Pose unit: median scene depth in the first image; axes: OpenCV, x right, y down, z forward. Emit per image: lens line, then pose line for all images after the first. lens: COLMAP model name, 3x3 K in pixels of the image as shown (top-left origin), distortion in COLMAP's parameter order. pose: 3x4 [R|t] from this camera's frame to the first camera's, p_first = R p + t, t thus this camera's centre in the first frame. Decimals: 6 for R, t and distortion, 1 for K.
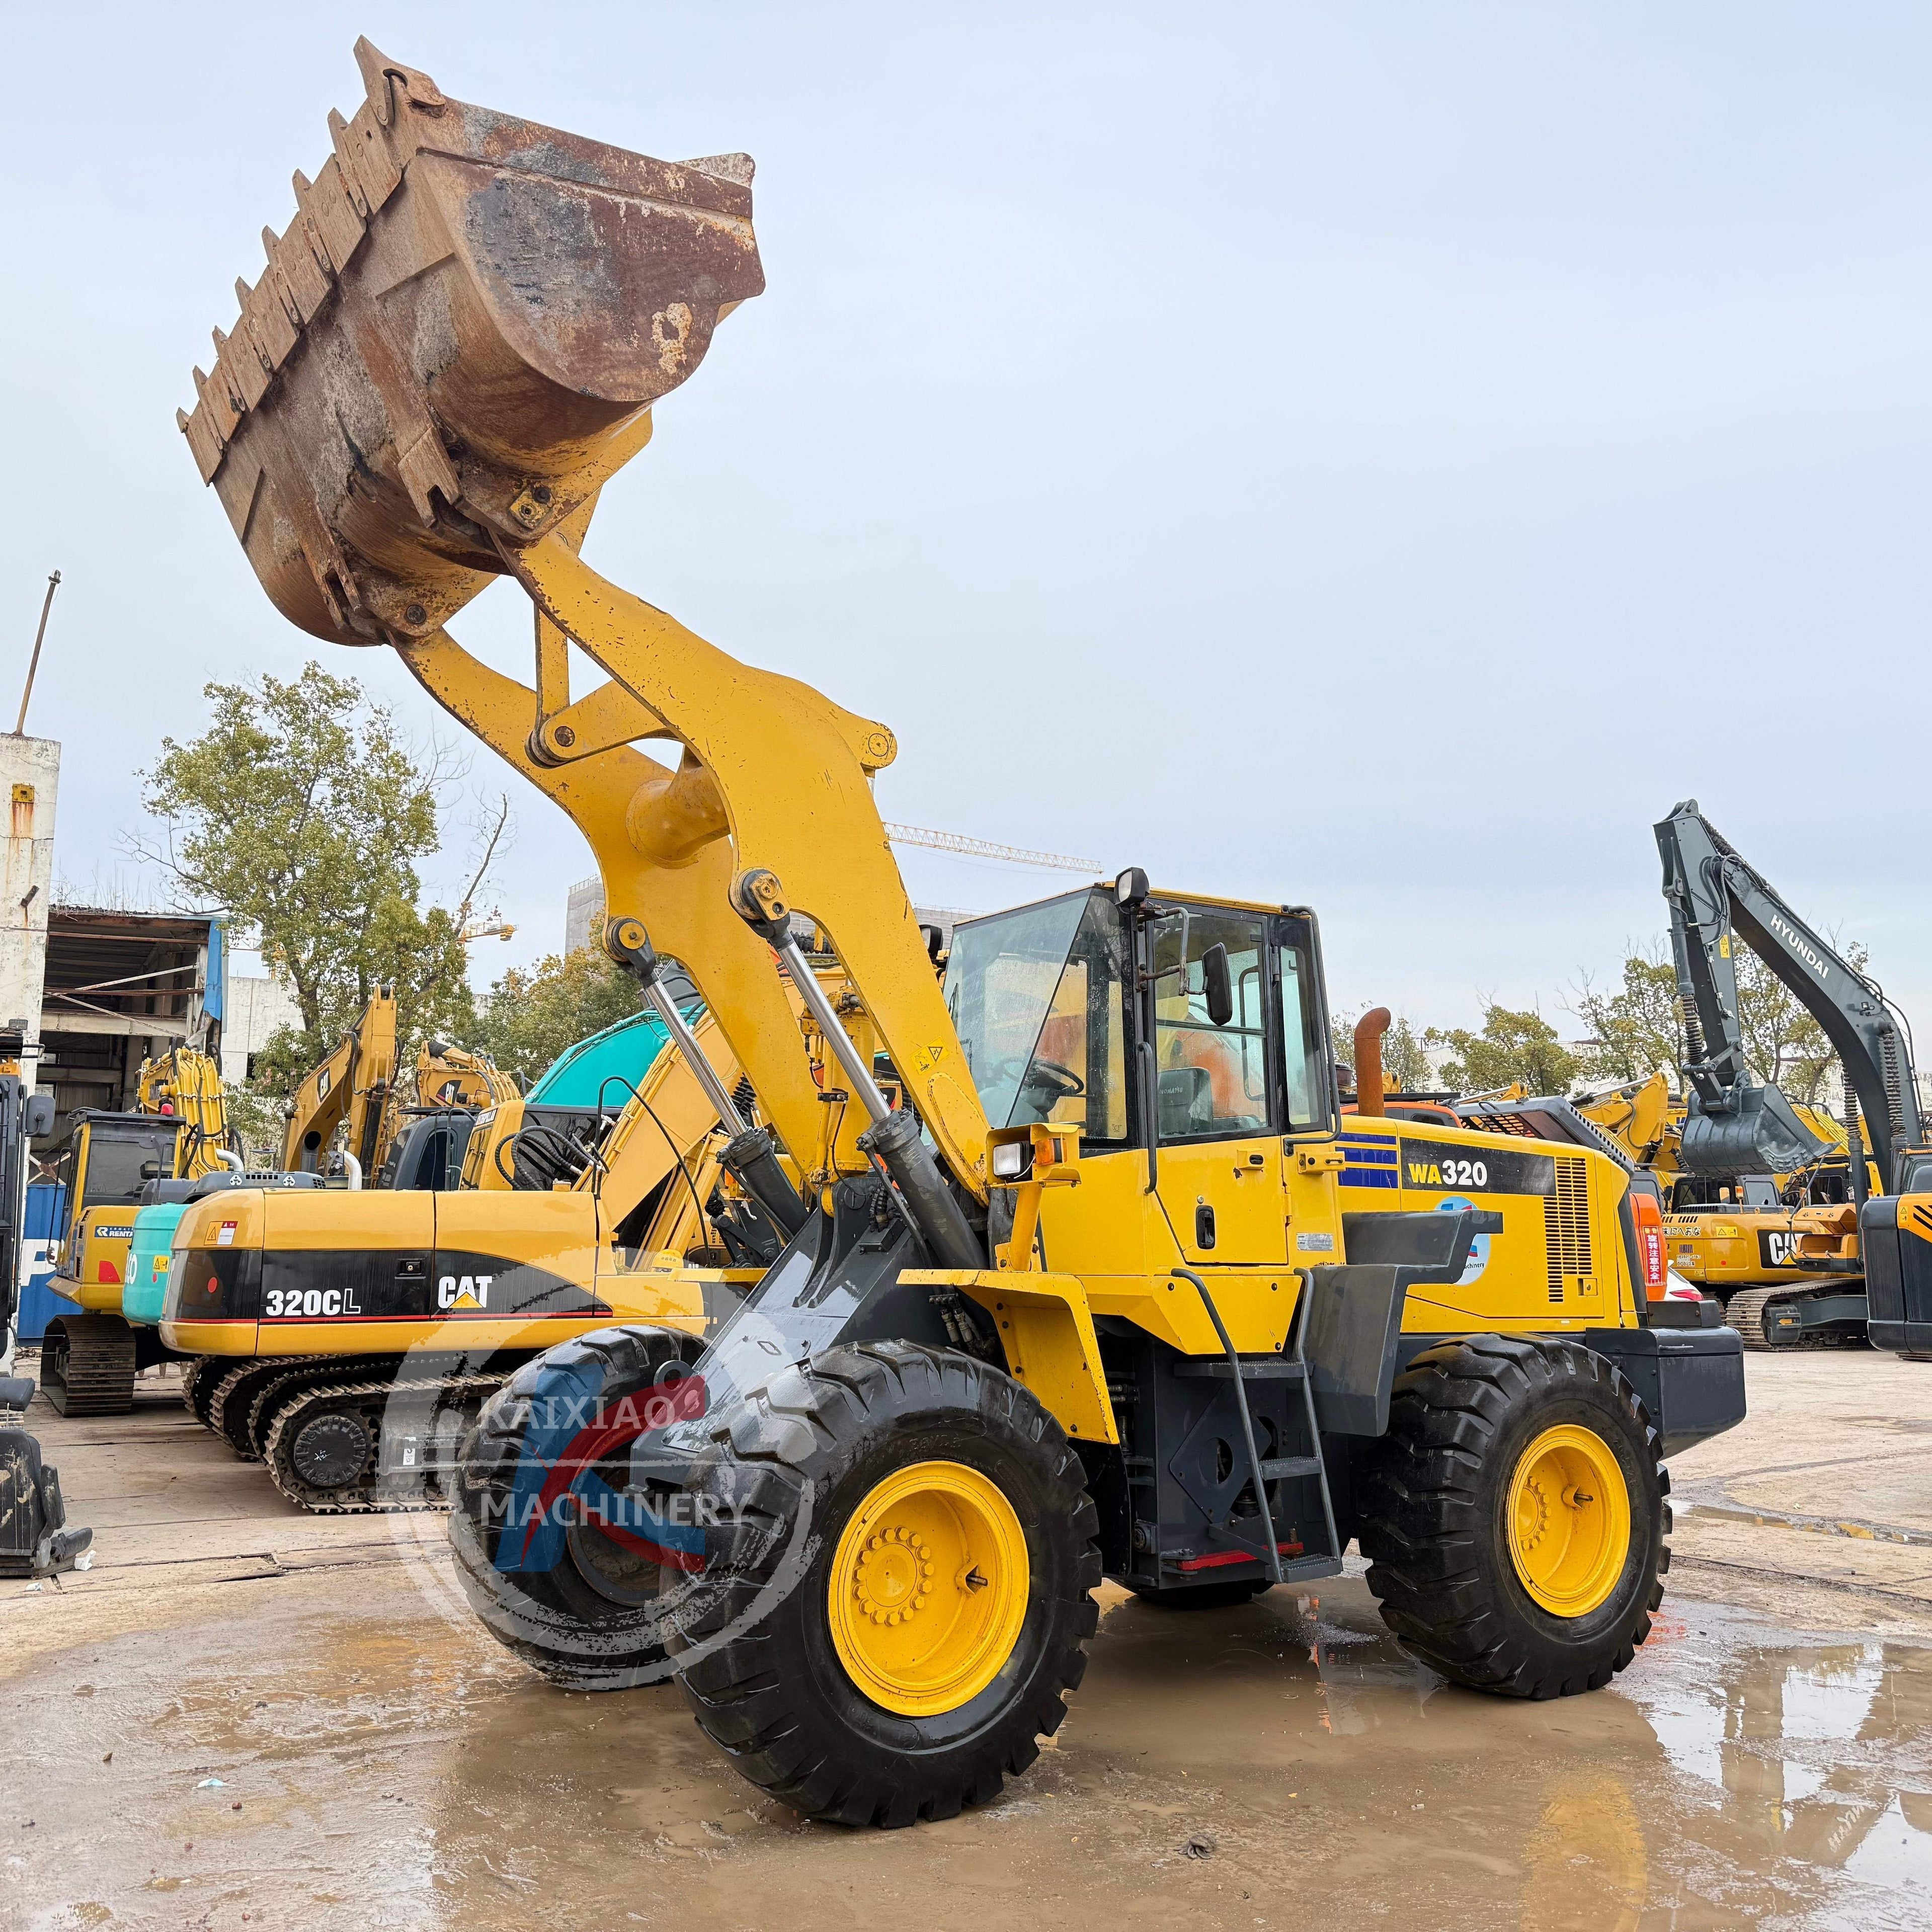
lens RADIAL K [[1801.4, 0, 966.0], [0, 1801.4, 966.0], [0, 0, 1]] dist [0.154042, -0.449564]
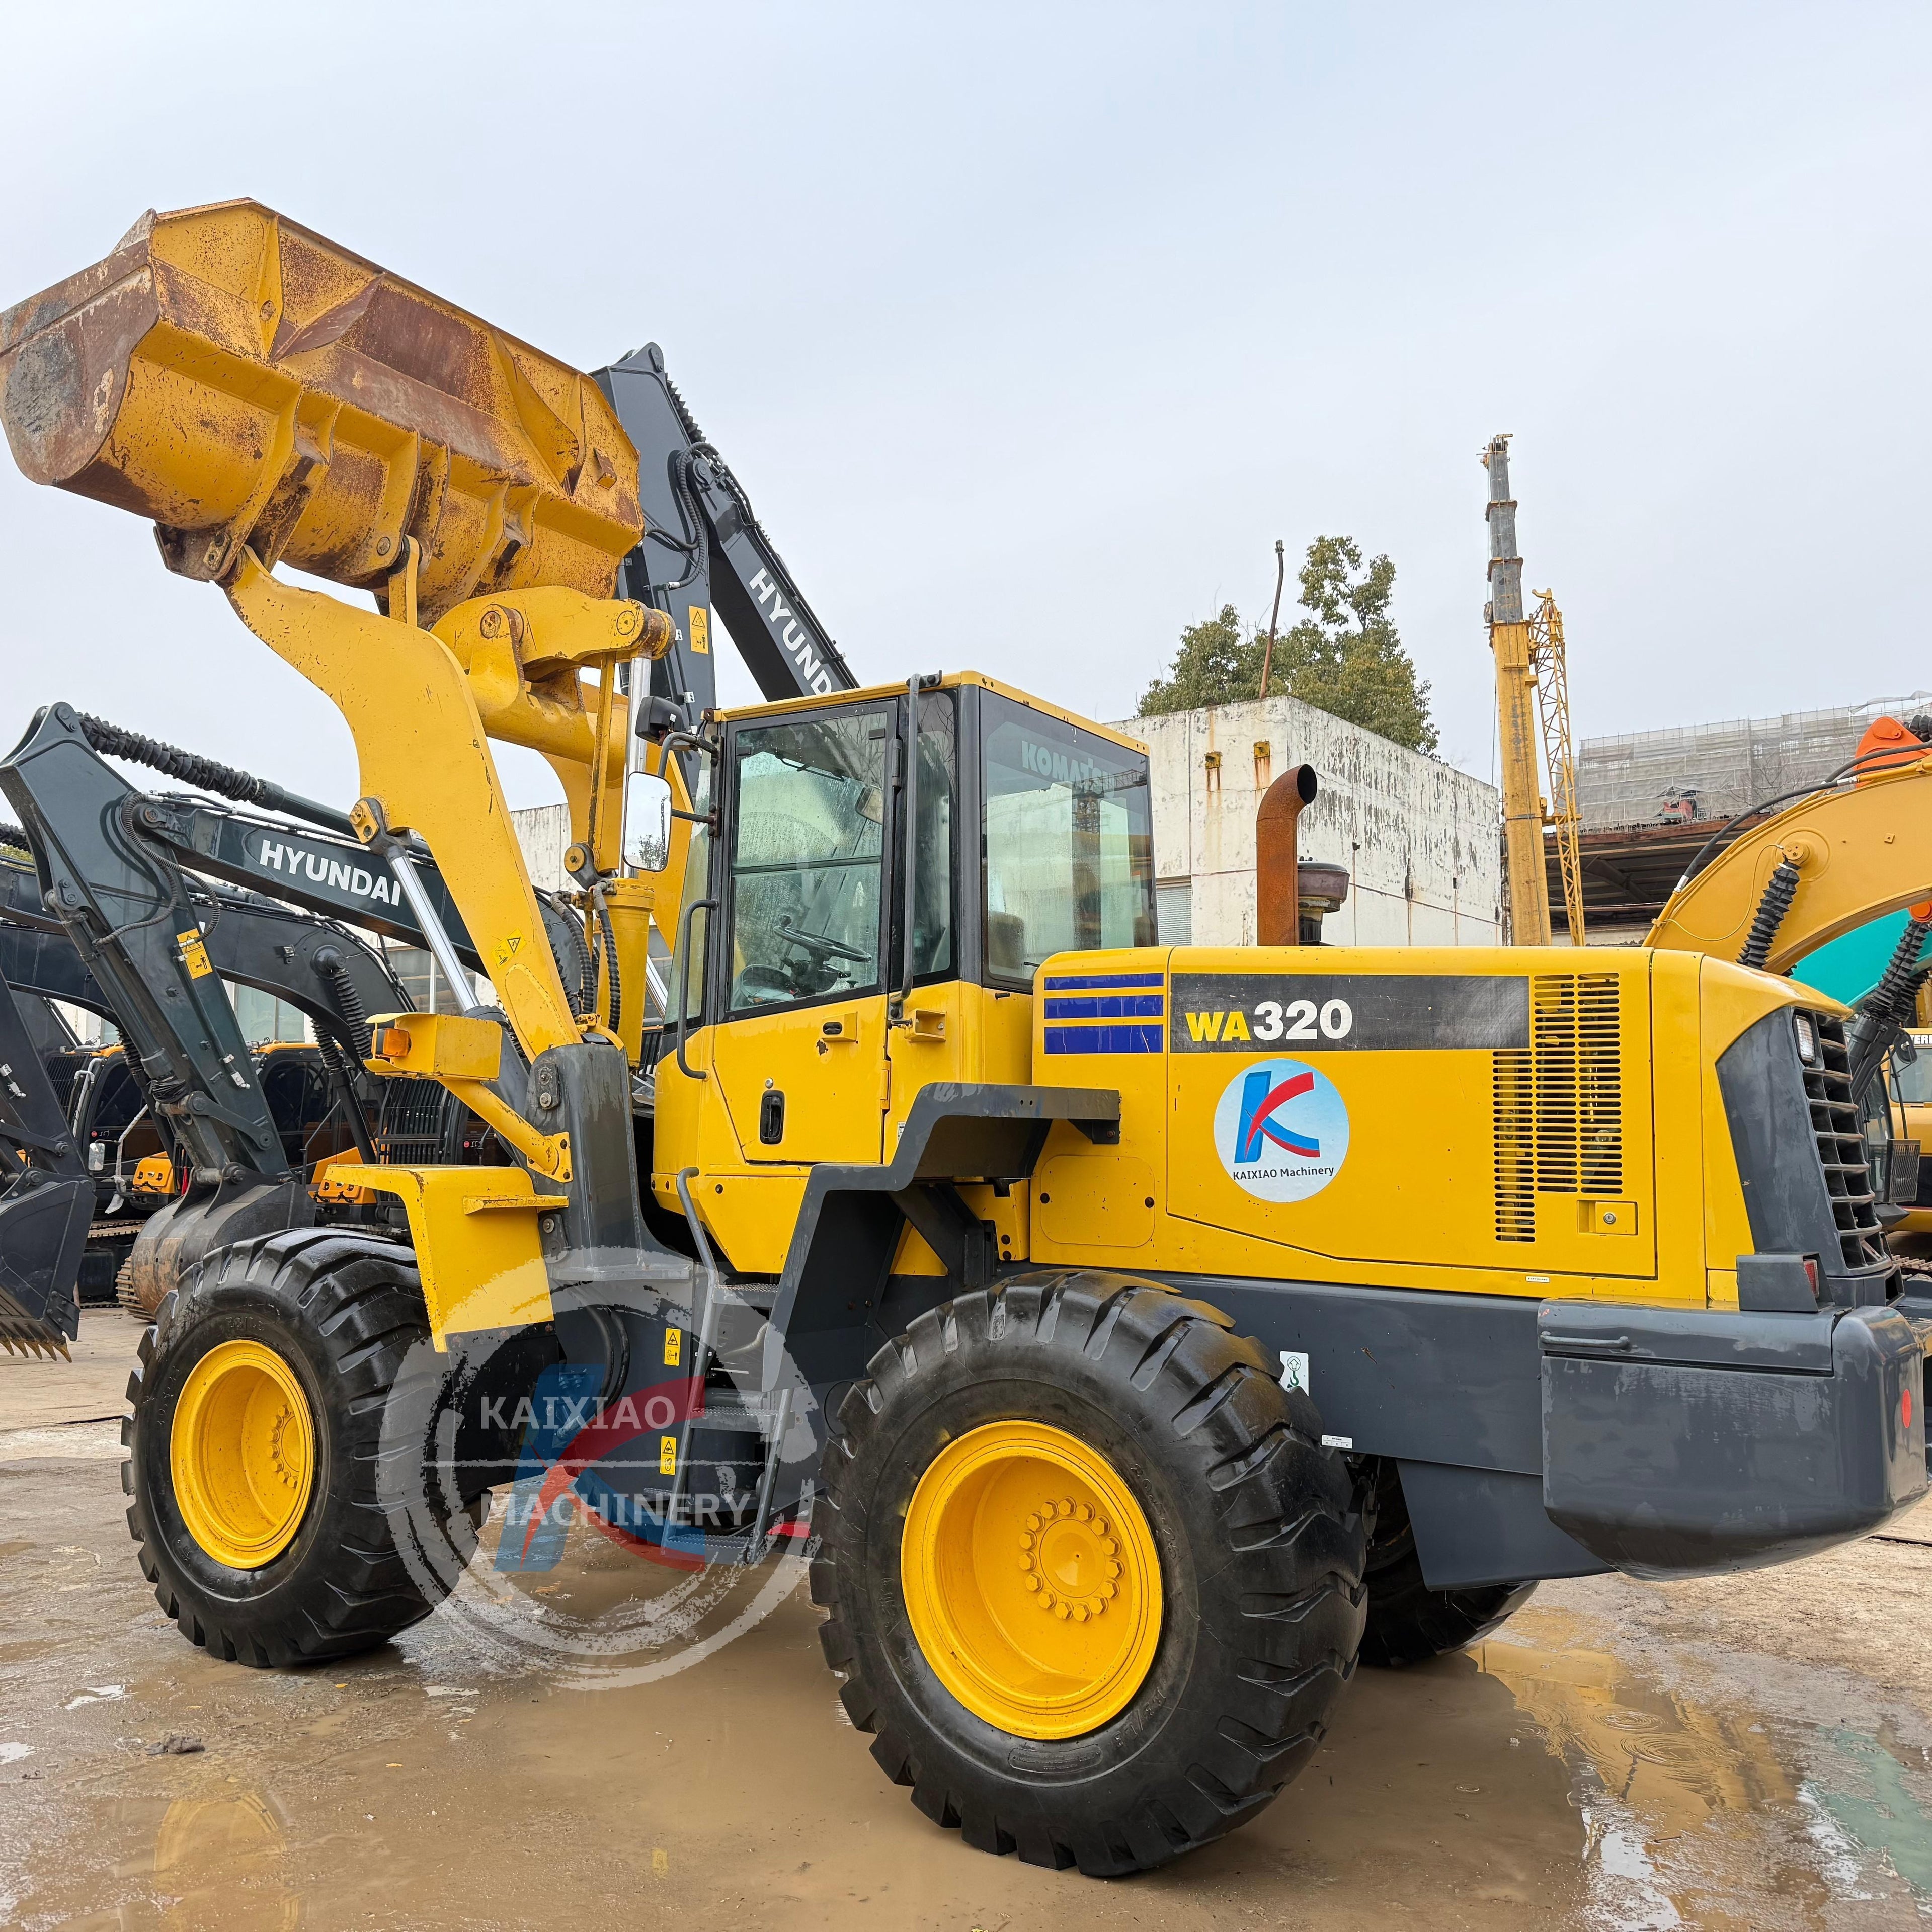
lens RADIAL K [[1821.9, 0, 994.6], [0, 1821.9, 983.8], [0, 0, 1]] dist [0.132396, -0.250061]
pose [[0.407795, -0.083856, -0.909215, 0.923522], [0.133887, 0.990502, -0.031302, 0.125808], [0.903204, -0.108967, 0.415149, 0.769959]]
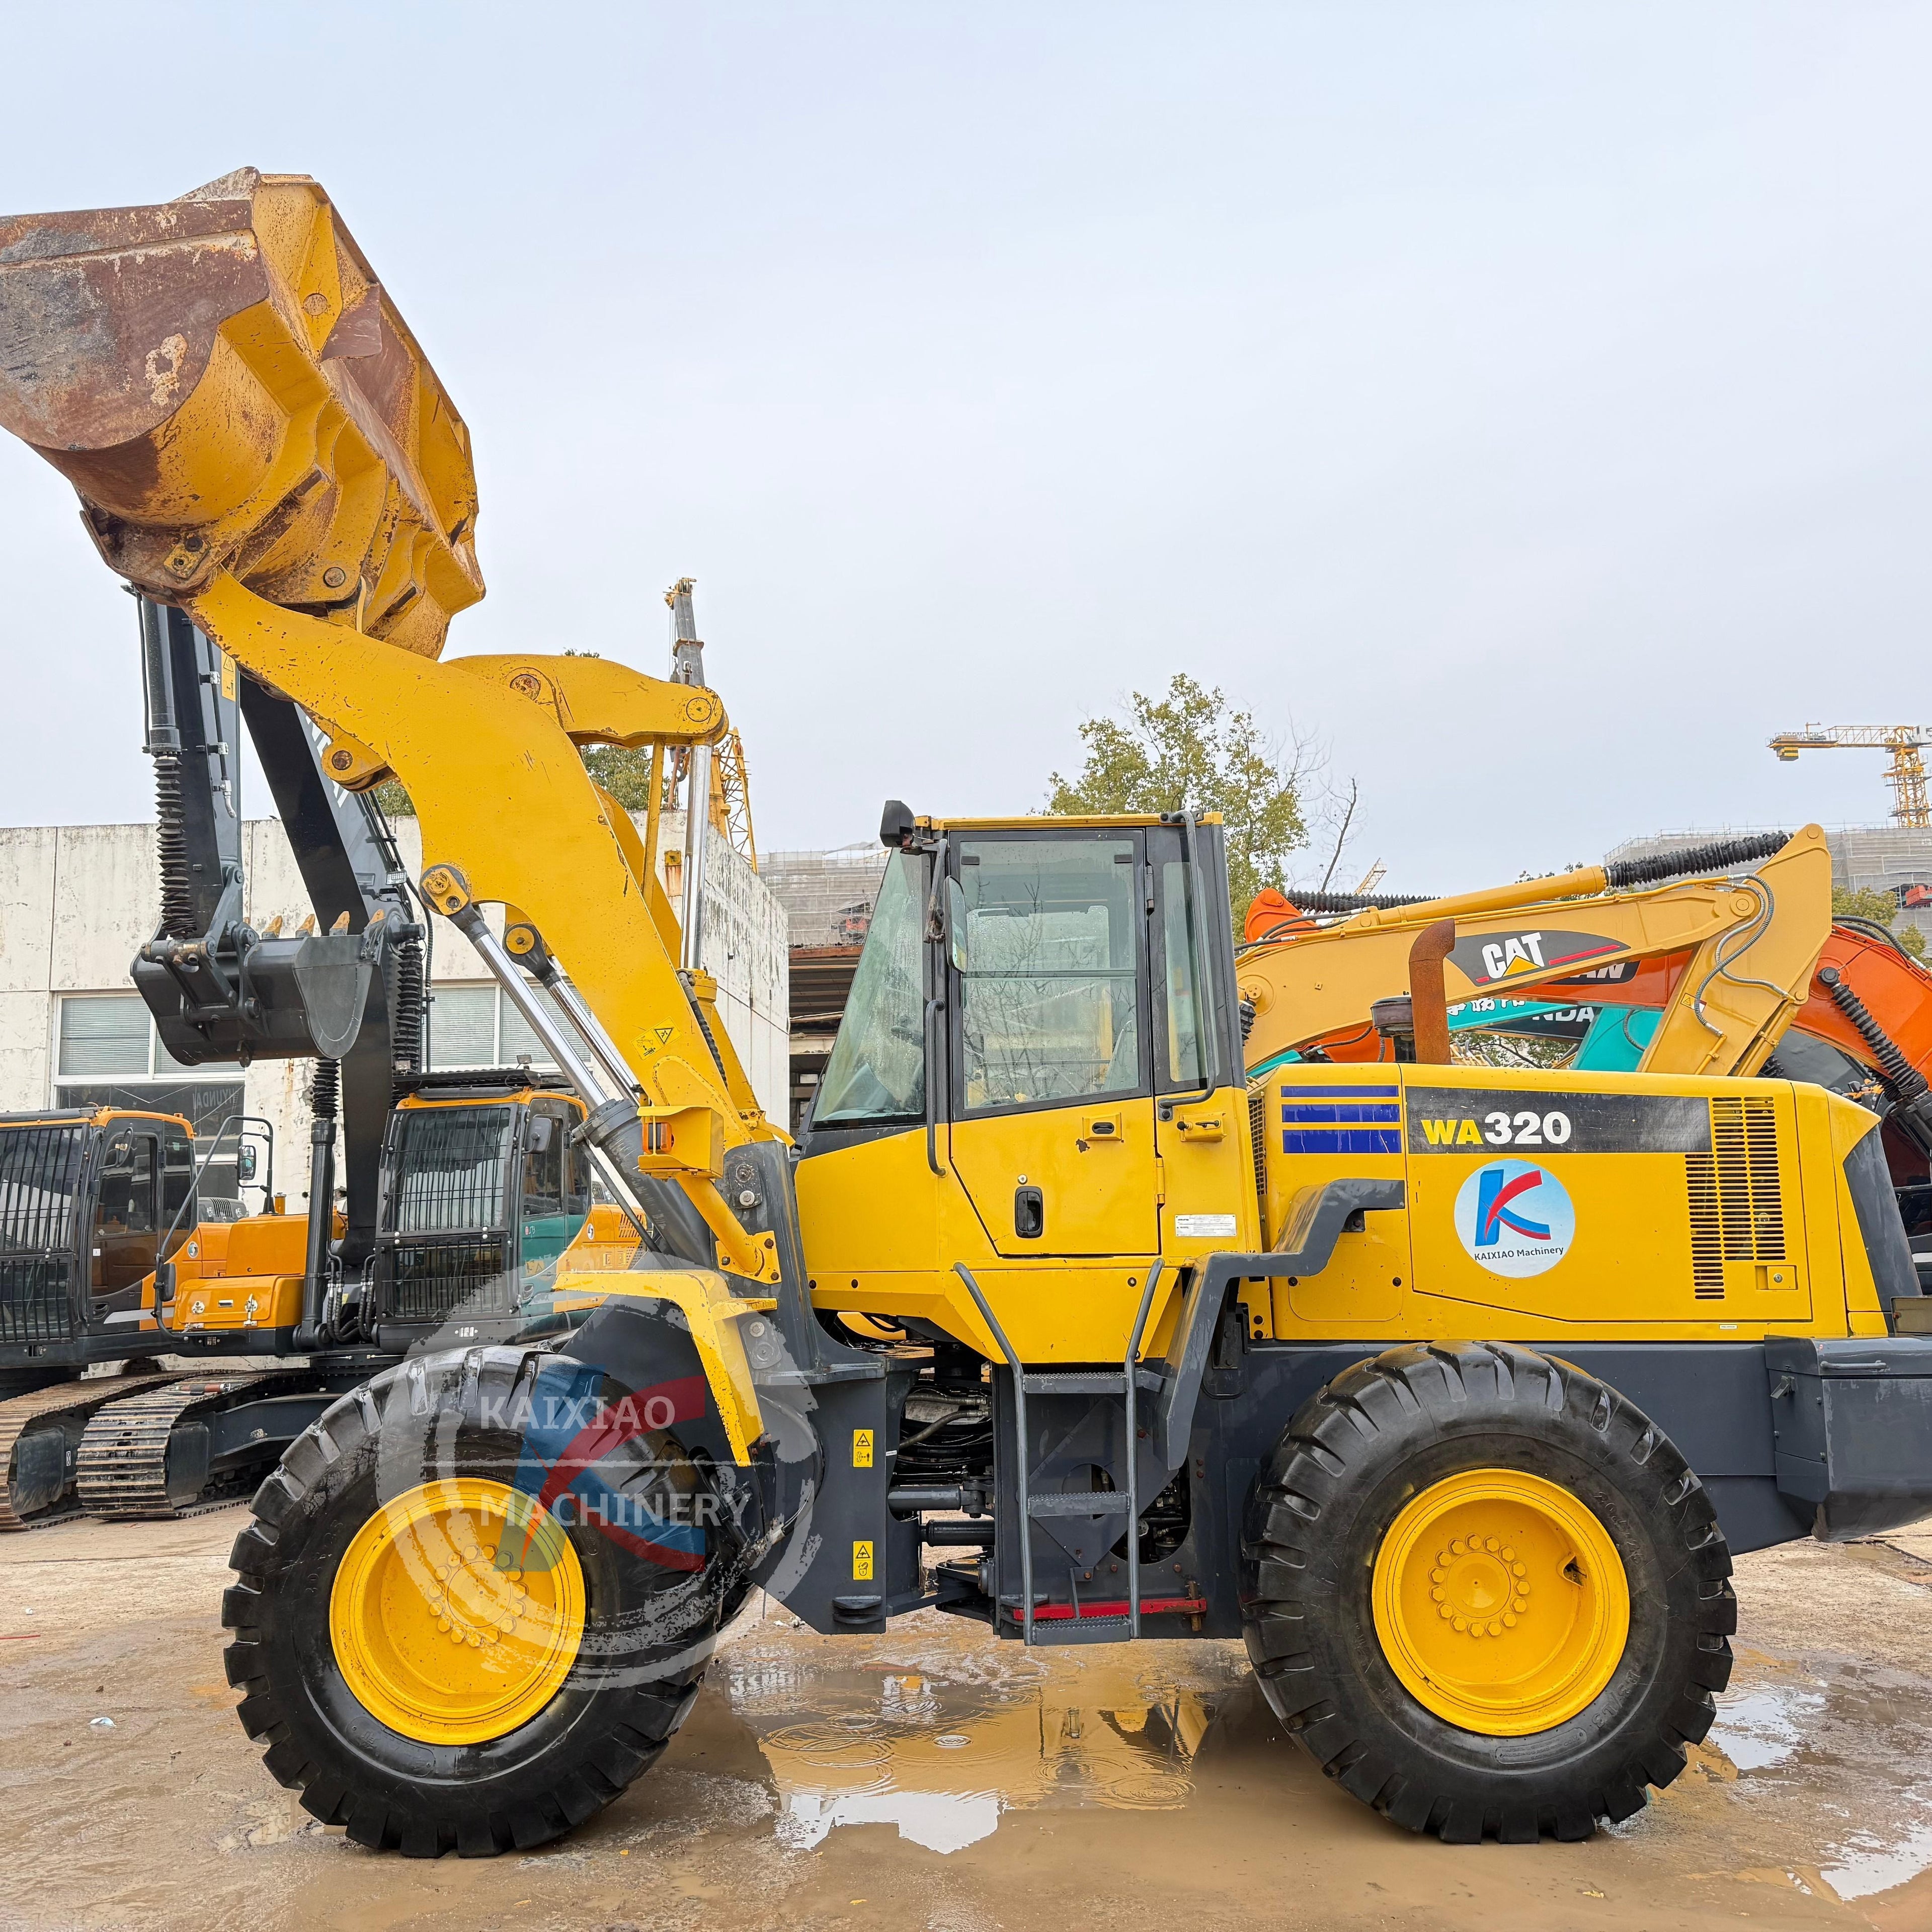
lens RADIAL K [[1826.9, 0, 917.1], [0, 1826.9, 962.9], [0, 0, 1]] dist [0.112907, -0.239123]
pose [[0.833877, -0.102975, -0.542260, 0.567488], [0.104988, 0.994098, -0.027330, 0.047670], [0.541874, -0.034140, 0.839766, 0.267526]]
